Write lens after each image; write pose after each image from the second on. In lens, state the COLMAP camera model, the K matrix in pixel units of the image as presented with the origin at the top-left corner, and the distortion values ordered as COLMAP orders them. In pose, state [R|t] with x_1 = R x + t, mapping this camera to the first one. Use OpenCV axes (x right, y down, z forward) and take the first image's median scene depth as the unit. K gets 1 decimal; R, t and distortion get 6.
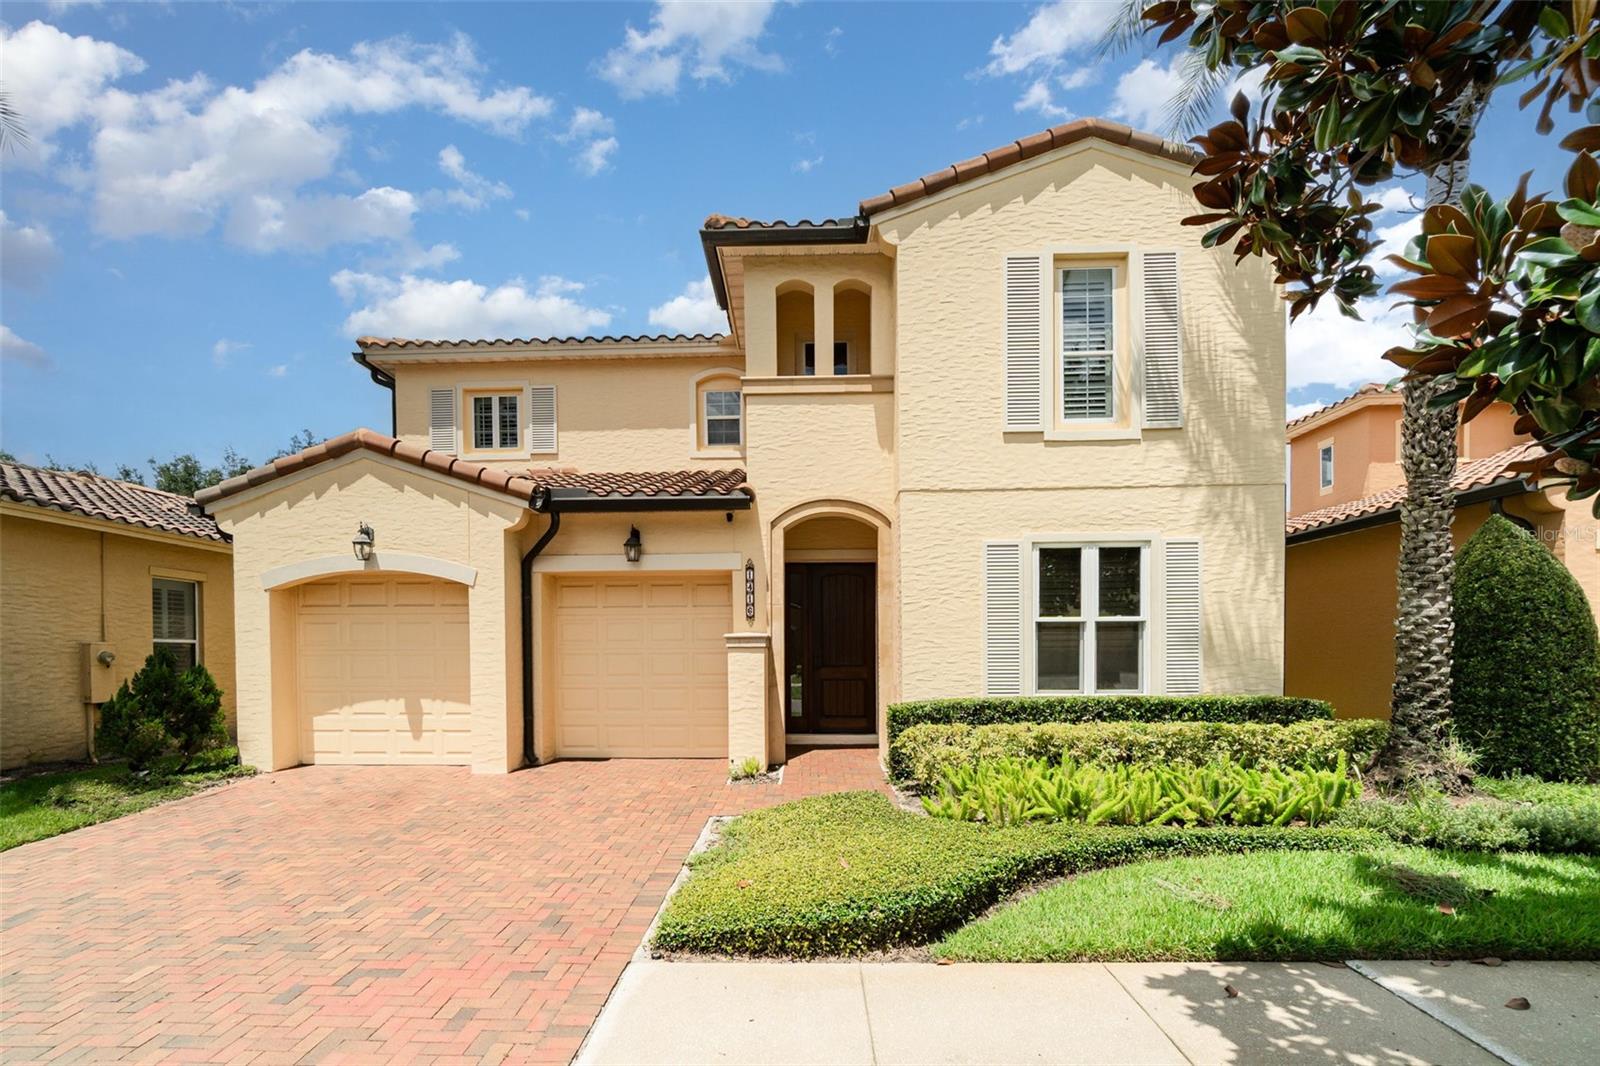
lens RADIAL K [[713.0, 0, 796.4], [0, 713.0, 635.1], [0, 0, 1]] dist [-0.002862, -0.000238]
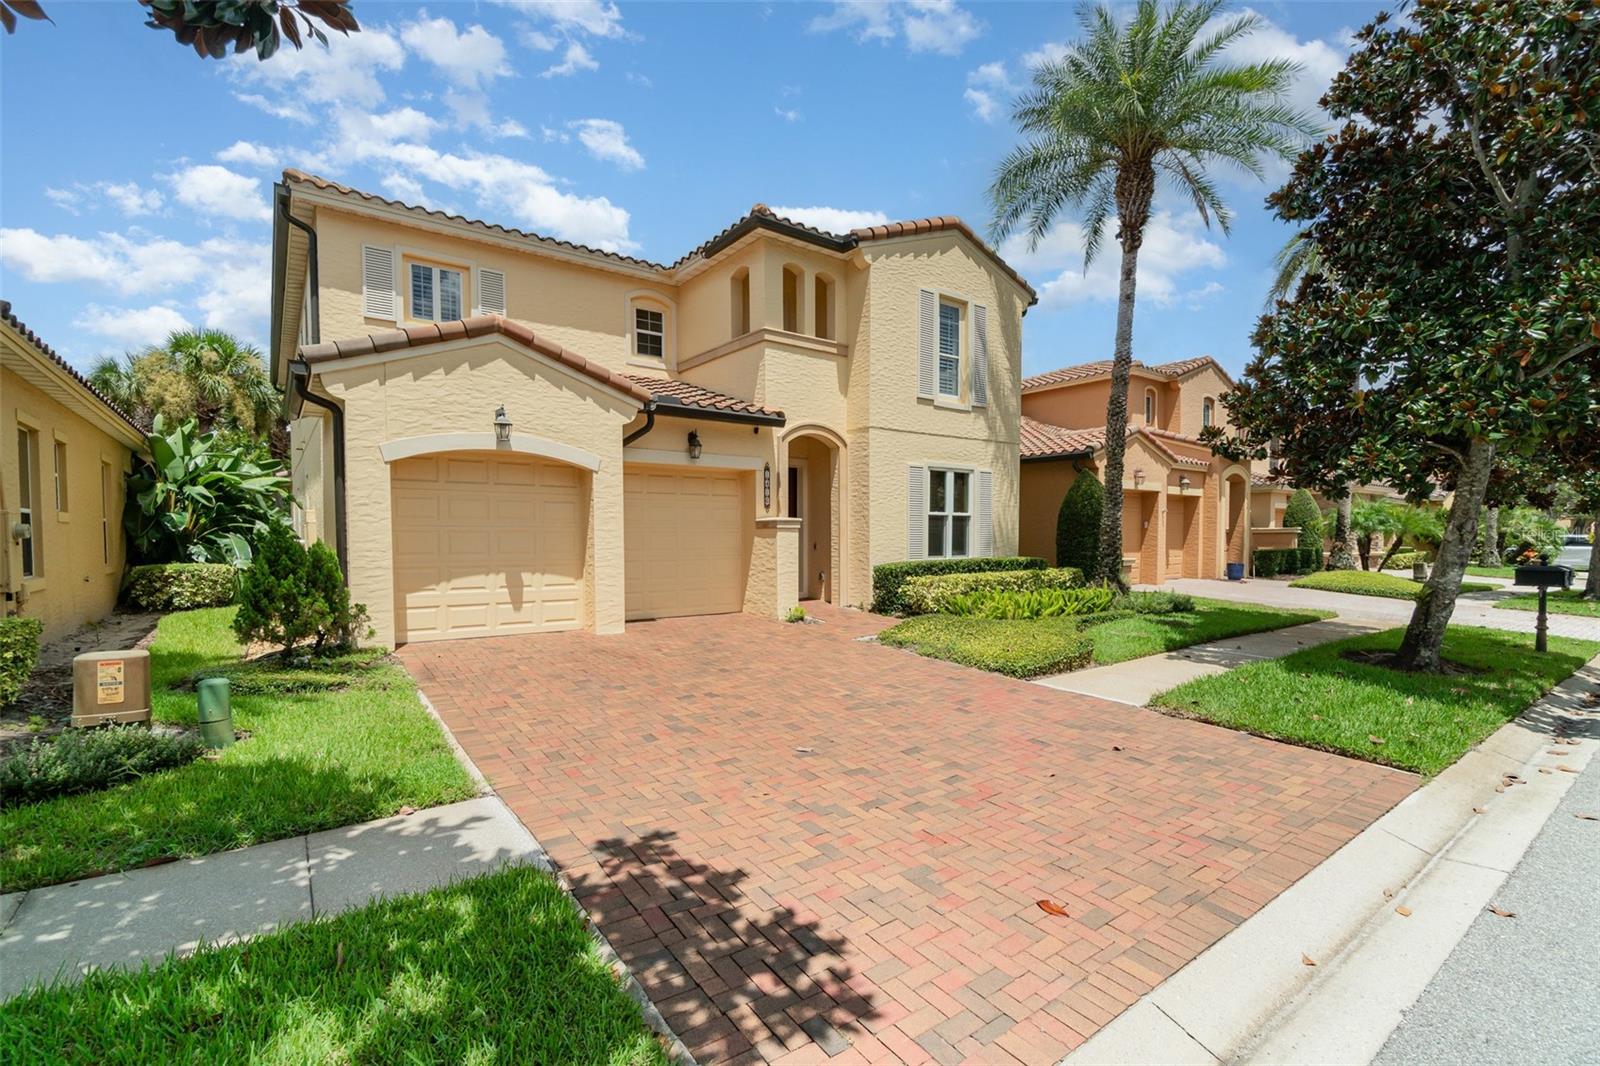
lens RADIAL K [[672.8, 0, 797.8], [0, 672.8, 528.3], [0, 0, 1]] dist [-0.010994, 0.000101]
pose [[0.796829, 0.012652, 0.604072, -0.835369], [-0.020194, 0.999780, 0.005698, 0.009254], [-0.603867, -0.016739, 0.796909, -0.053950]]
